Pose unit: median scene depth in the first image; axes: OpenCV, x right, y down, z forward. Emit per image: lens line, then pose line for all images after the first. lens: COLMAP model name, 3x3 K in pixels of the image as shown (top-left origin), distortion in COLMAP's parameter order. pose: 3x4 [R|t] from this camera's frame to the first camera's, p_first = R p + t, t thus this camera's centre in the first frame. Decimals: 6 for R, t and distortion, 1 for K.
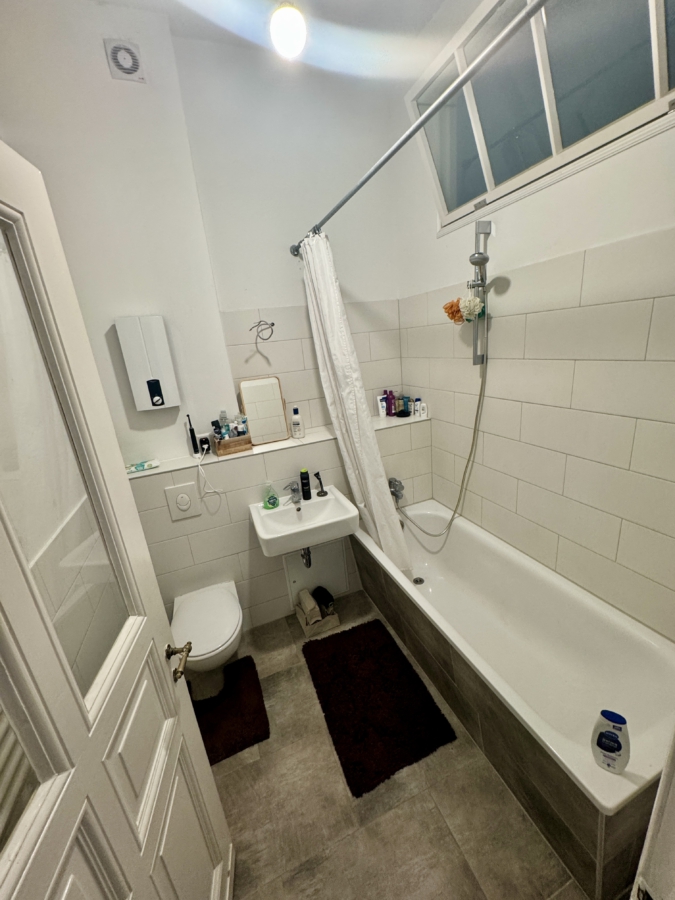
lens RADIAL K [[356.9, 0, 339.7], [0, 356.9, 452.5], [0, 0, 1]] dist [-0.002012, 0.000547]
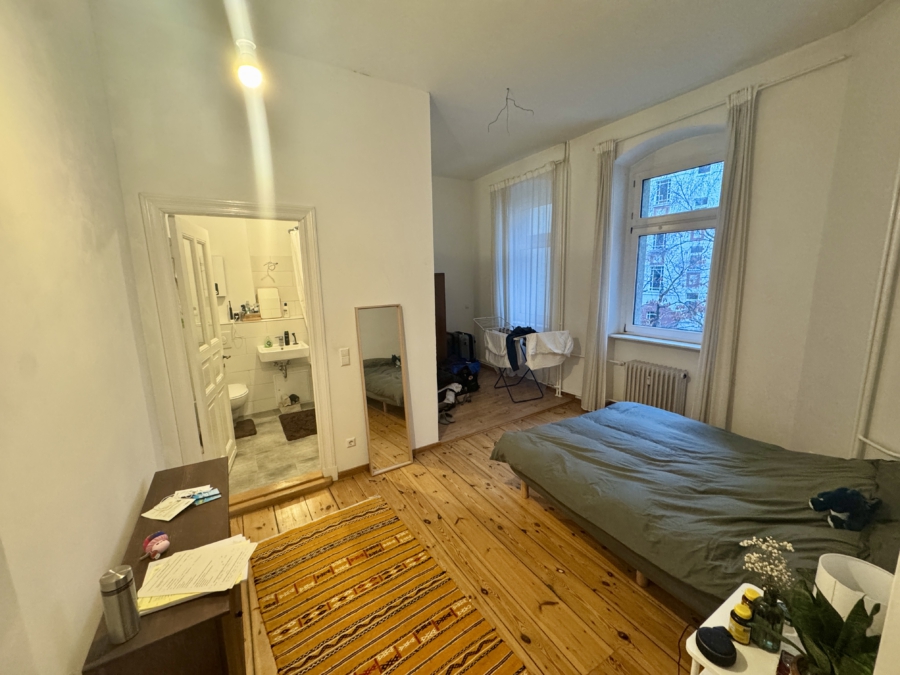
lens RADIAL K [[356.9, 0, 451.5], [0, 356.9, 338.8], [0, 0, 1]] dist [-0.002012, 0.000547]
pose [[0.979117, 0.040902, 0.199141, 0.445847], [-0.014022, 0.990806, -0.134559, 0.372601], [-0.202814, 0.128957, 0.970689, -1.271352]]
